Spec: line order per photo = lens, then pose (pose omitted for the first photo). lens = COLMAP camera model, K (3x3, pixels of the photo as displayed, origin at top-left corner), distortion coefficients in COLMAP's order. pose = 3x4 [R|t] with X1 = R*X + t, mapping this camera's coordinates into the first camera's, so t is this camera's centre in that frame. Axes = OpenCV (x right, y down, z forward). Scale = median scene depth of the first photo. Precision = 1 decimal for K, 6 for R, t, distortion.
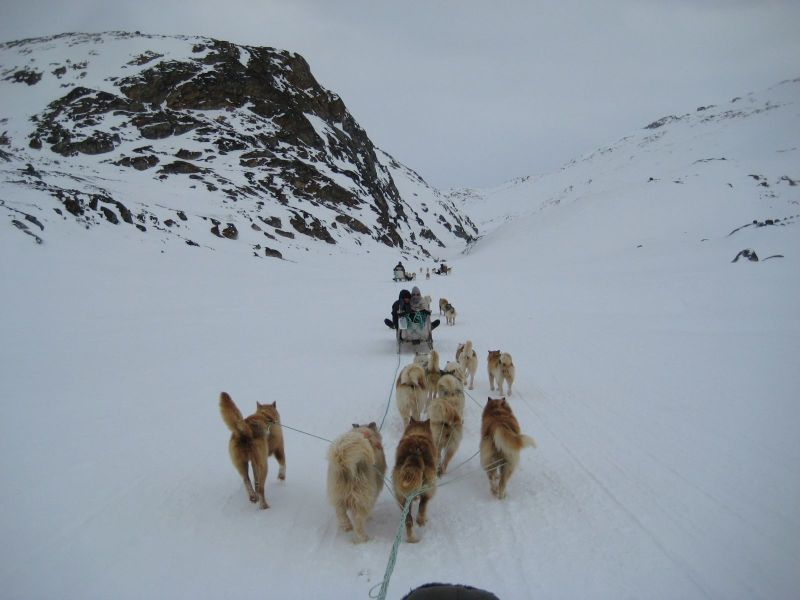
lens RADIAL K [[845.3, 0, 386.5], [0, 845.3, 299.4], [0, 0, 1]] dist [-0.161729, 0.231795]
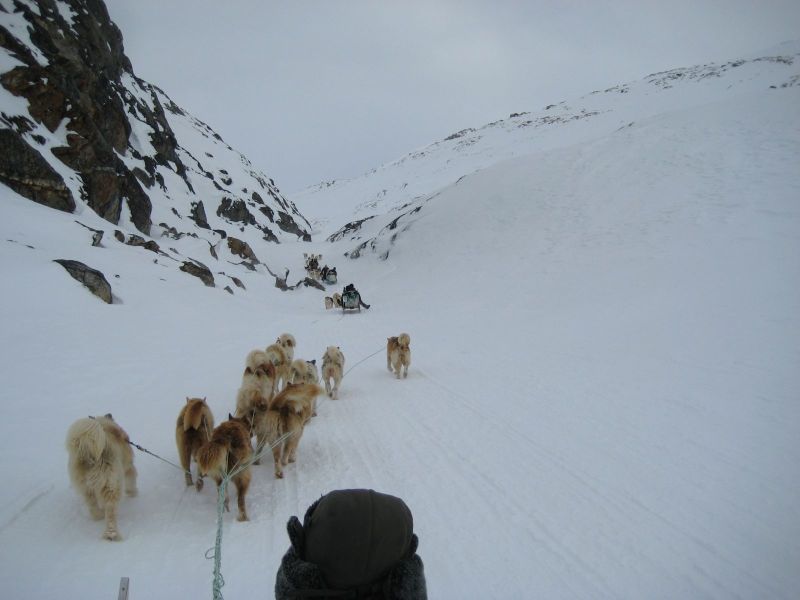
lens RADIAL K [[845.3, 0, 386.5], [0, 845.3, 299.4], [0, 0, 1]] dist [-0.161729, 0.231795]
pose [[0.971256, 0.001000, 0.238035, 0.015788], [0.001828, 0.999930, -0.011661, -0.020883], [-0.238031, 0.011761, 0.971186, 0.414067]]
